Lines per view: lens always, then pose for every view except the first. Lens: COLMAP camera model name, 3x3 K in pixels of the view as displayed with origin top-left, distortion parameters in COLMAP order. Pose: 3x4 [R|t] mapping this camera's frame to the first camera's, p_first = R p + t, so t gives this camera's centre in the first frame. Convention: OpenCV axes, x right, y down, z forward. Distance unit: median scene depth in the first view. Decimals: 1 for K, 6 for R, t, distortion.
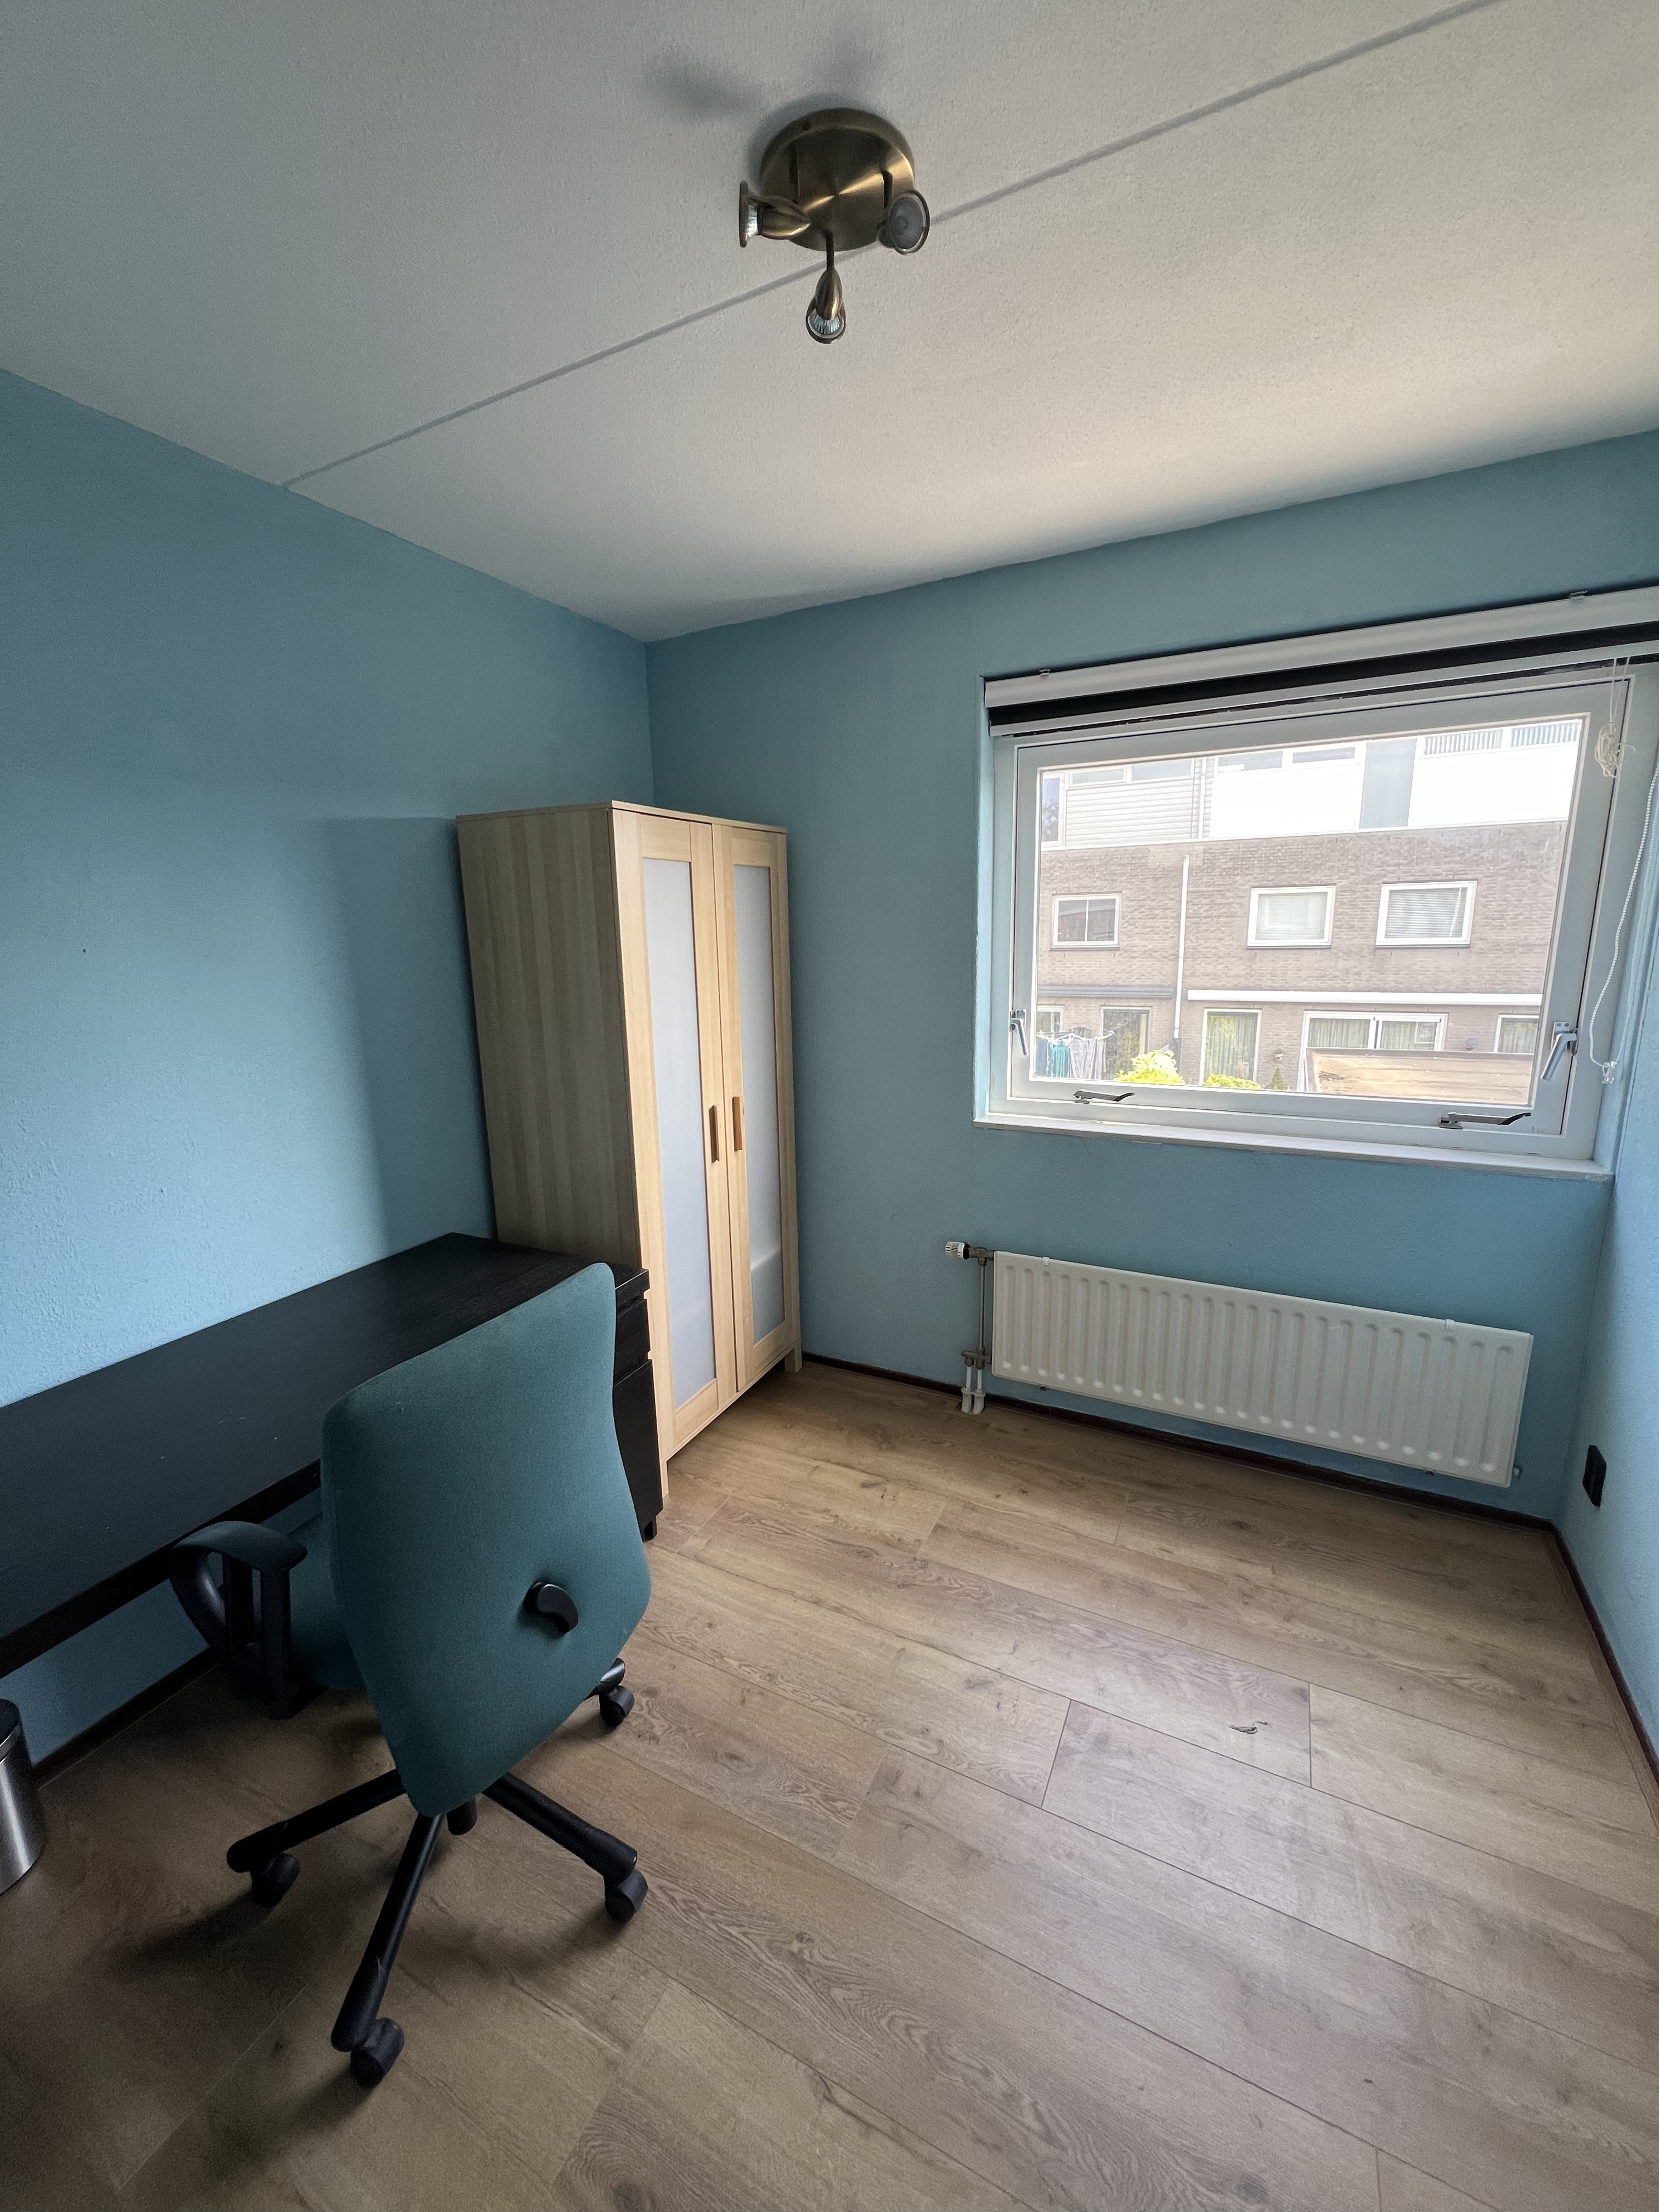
lens RADIAL K [[884.5, 0, 828.6], [0, 884.5, 1103.9], [0, 0, 1]] dist [0.001451, 0.000362]
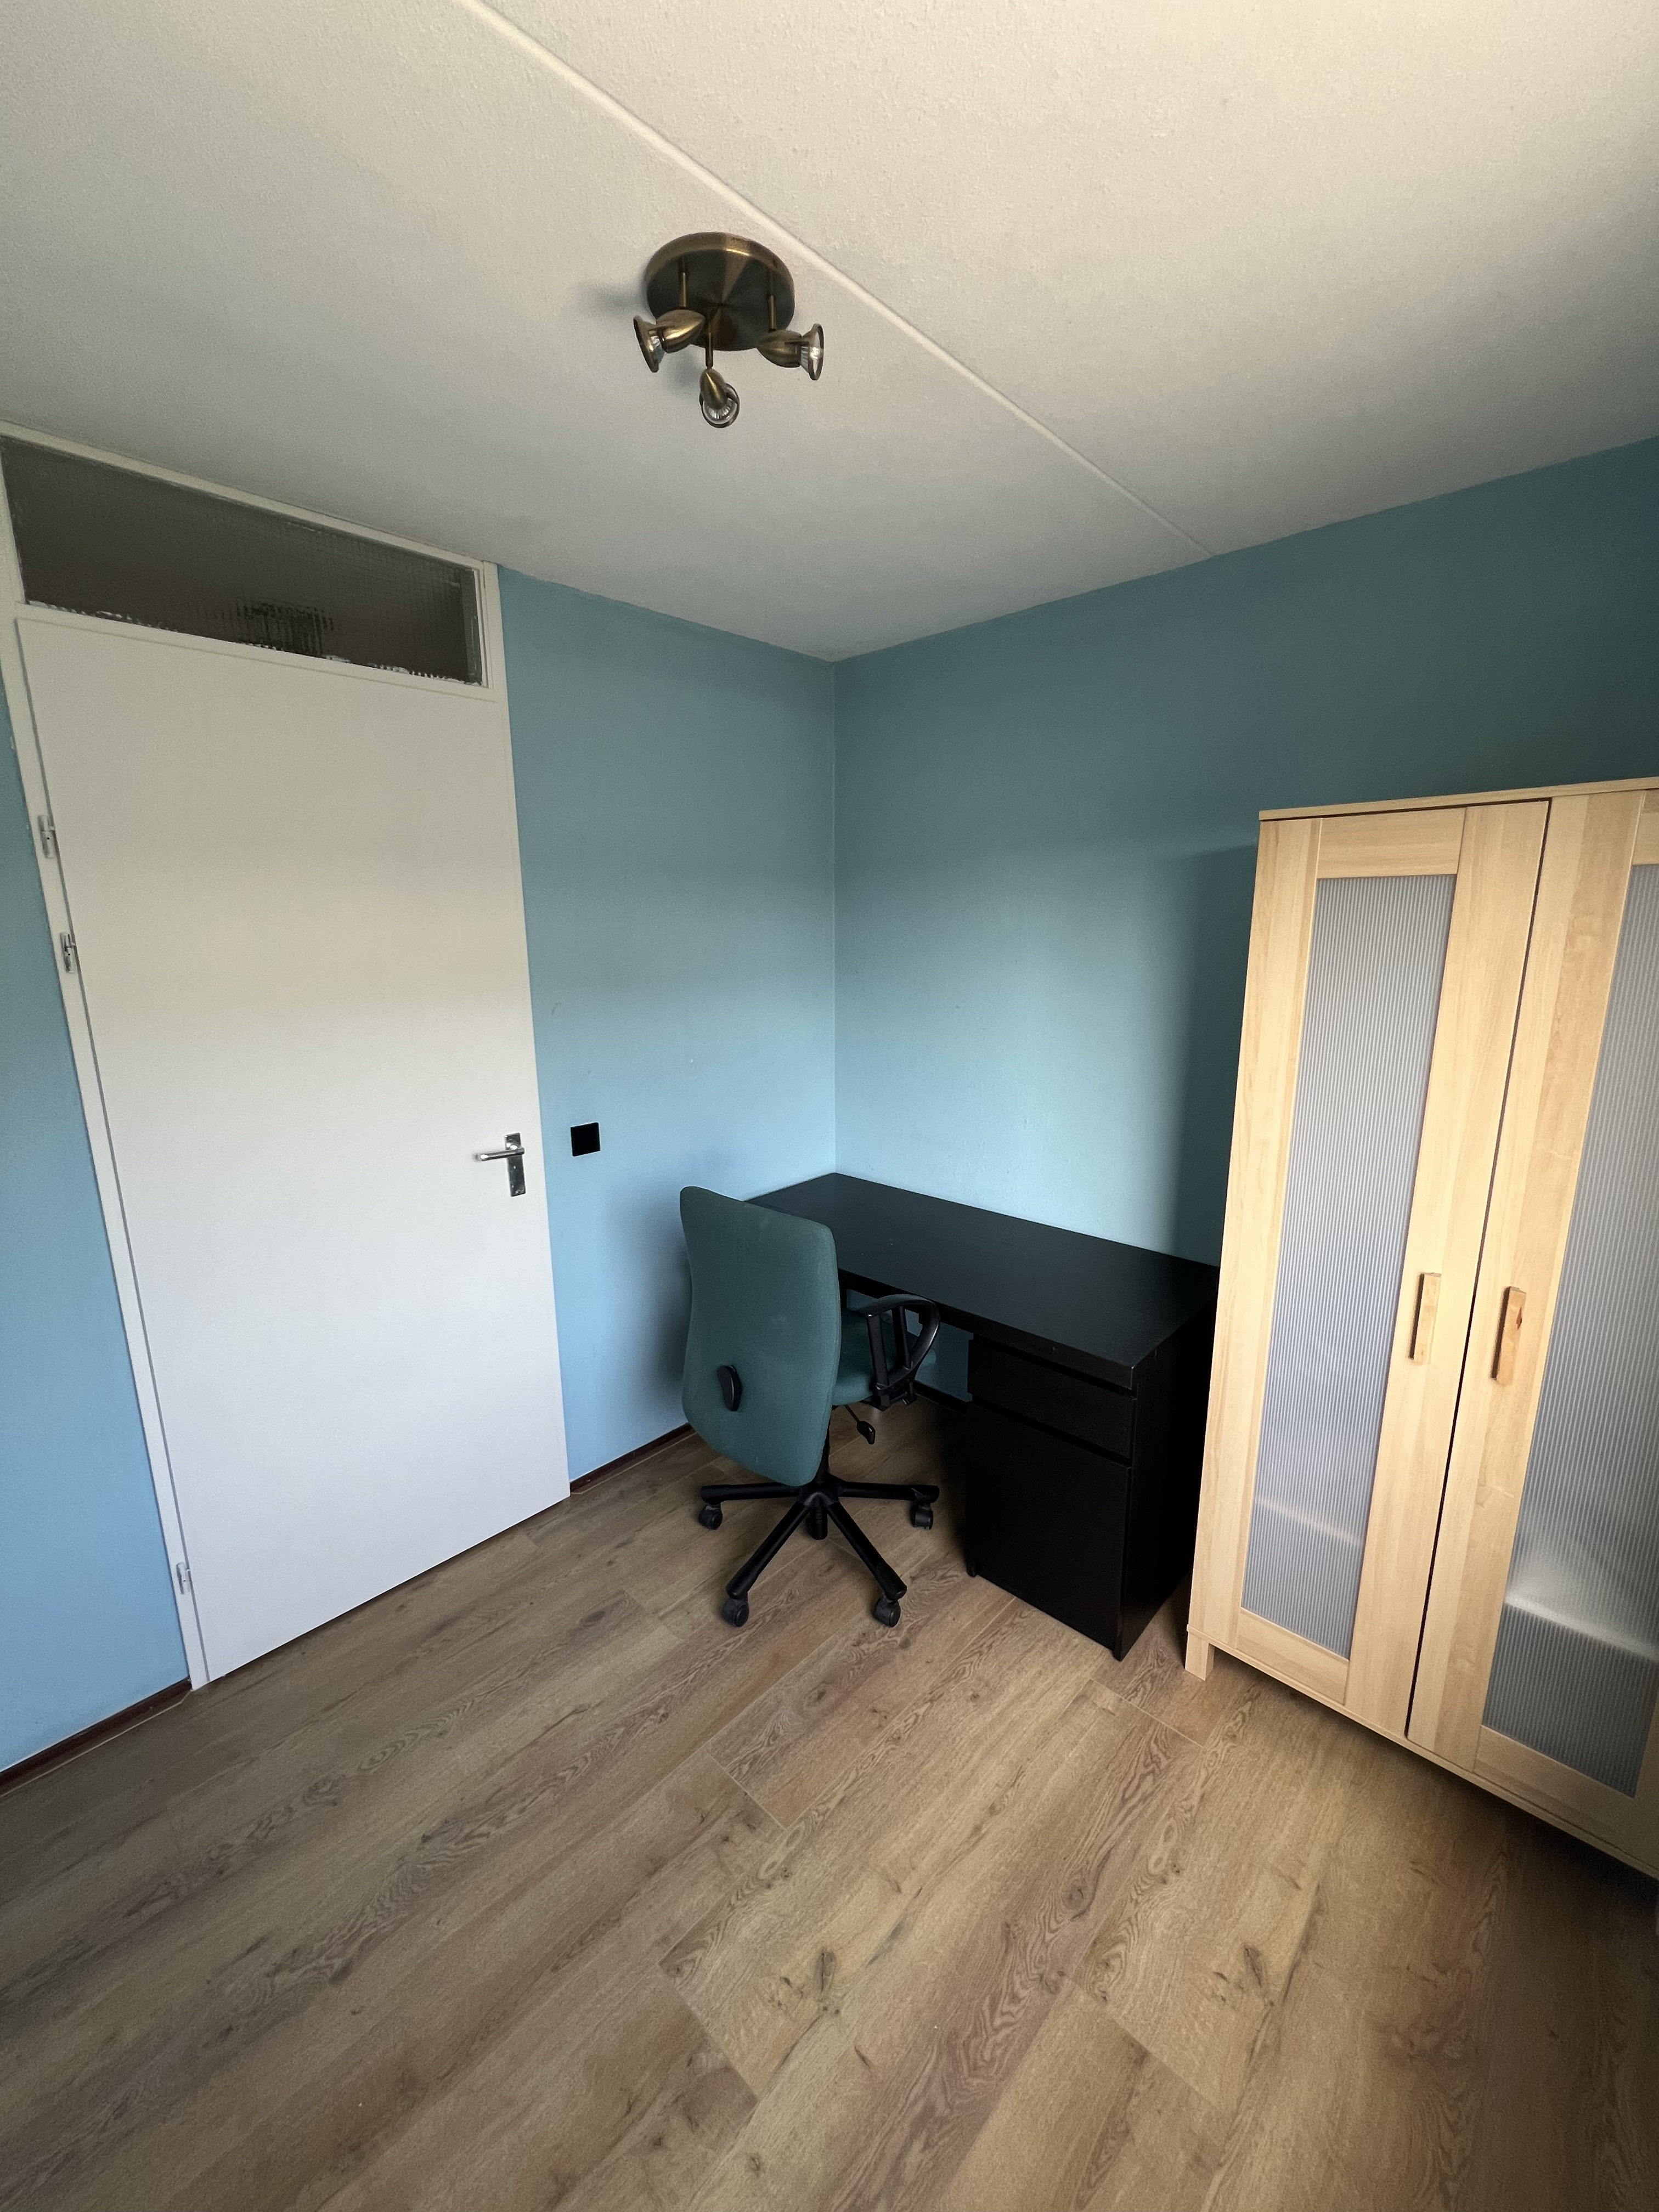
lens RADIAL K [[884.5, 0, 828.6], [0, 884.5, 1103.9], [0, 0, 1]] dist [0.001451, 0.000362]
pose [[-0.280655, 0.218754, -0.934548, 0.704850], [-0.174714, 0.945770, 0.273849, -0.268973], [0.943773, 0.240135, -0.227216, 0.964110]]
